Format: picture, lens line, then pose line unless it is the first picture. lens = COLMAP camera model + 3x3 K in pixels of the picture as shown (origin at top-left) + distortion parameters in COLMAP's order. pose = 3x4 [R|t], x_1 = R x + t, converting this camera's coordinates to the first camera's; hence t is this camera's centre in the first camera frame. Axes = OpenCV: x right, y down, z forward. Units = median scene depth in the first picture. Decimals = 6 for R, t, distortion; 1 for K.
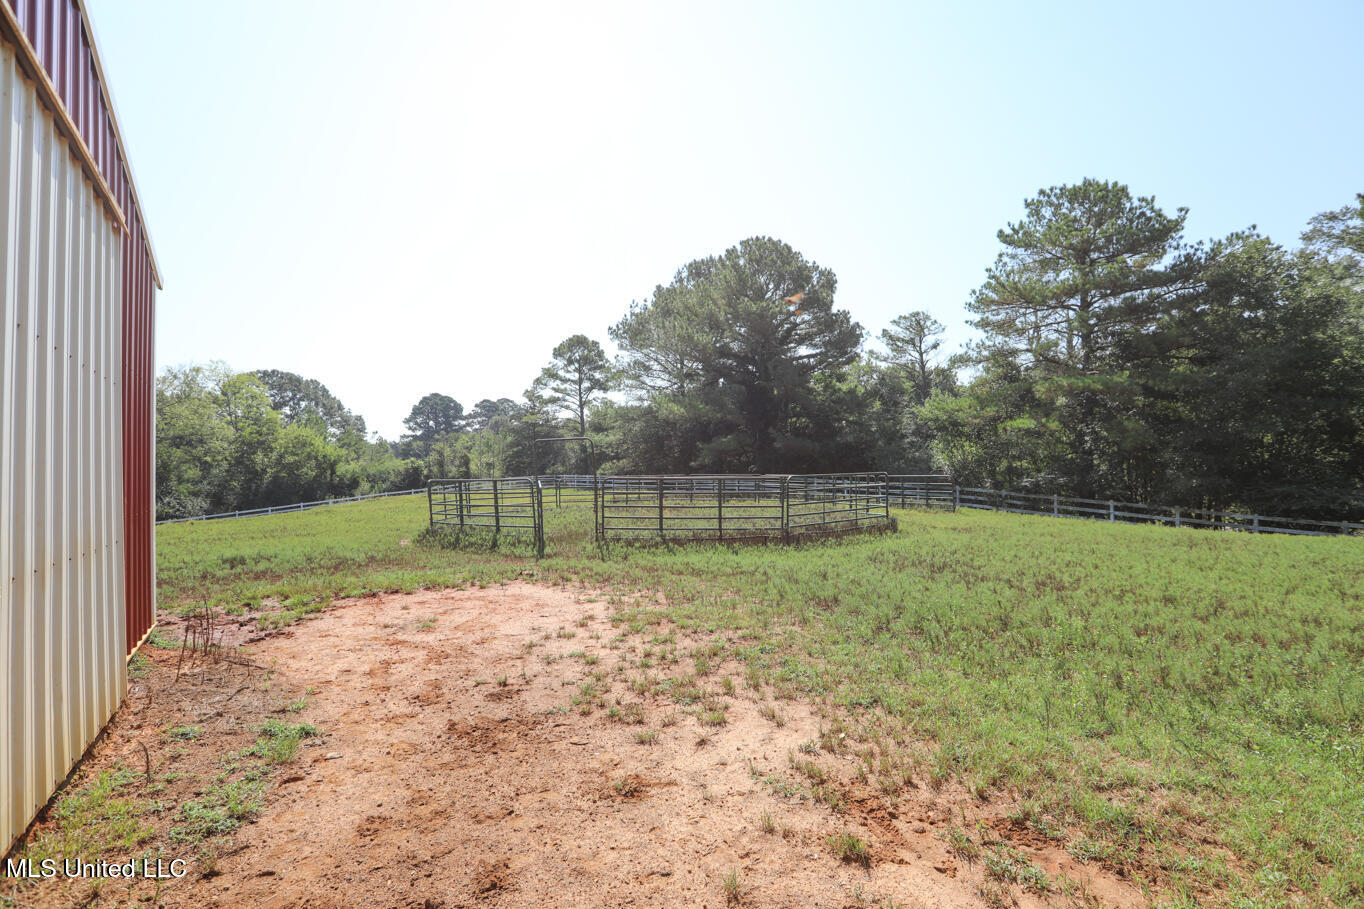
lens RADIAL K [[624.8, 0, 717.5], [0, 624.8, 451.4], [0, 0, 1]] dist [-0.045866, 0.026468]
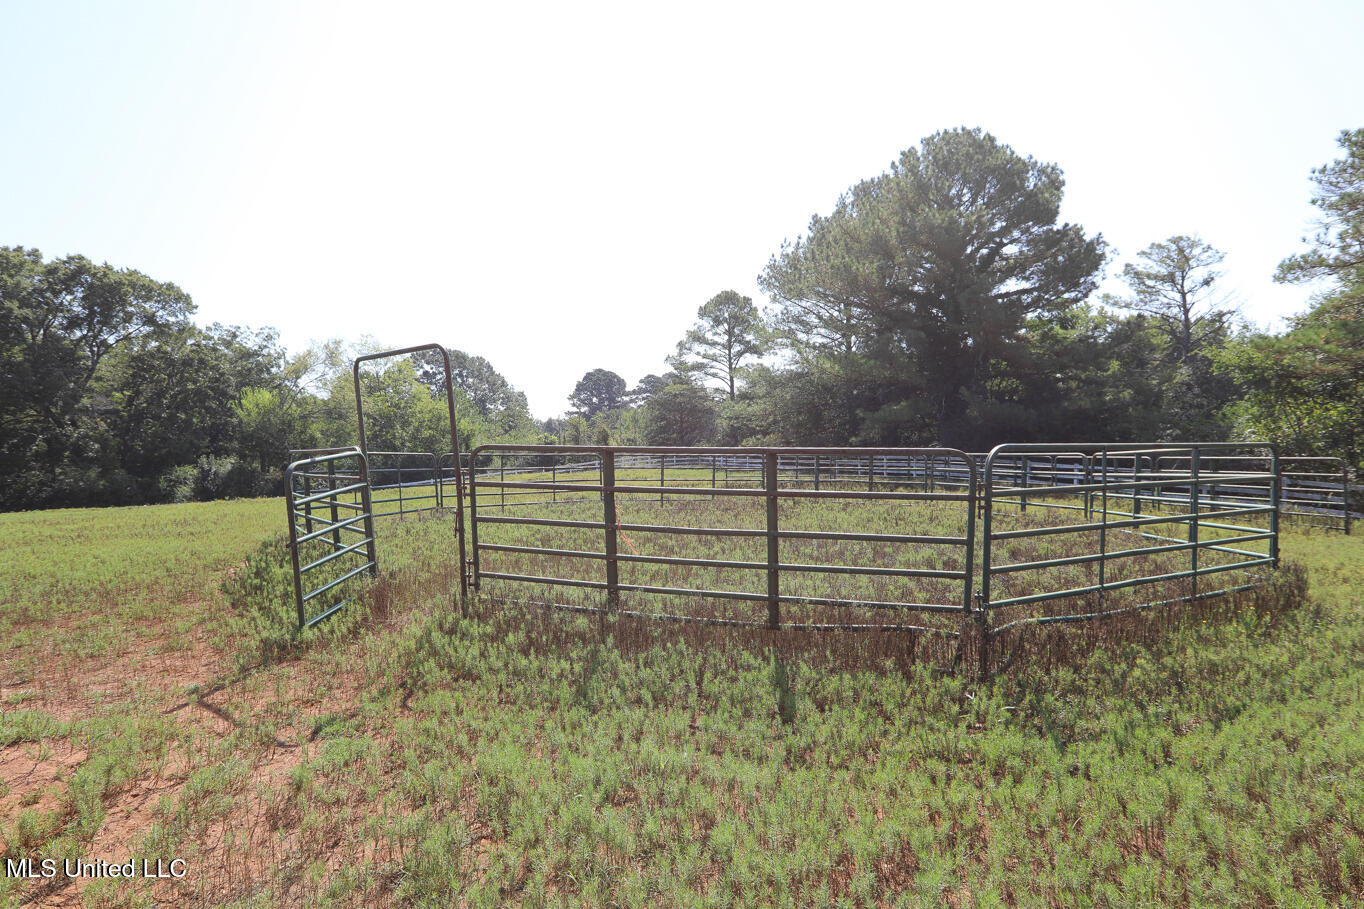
lens RADIAL K [[624.8, 0, 717.5], [0, 624.8, 451.4], [0, 0, 1]] dist [-0.045866, 0.026468]
pose [[0.955723, 0.009563, -0.294114, 0.019998], [-0.000508, 0.999524, 0.030850, 0.008954], [0.294269, -0.029335, 0.955272, 0.178347]]
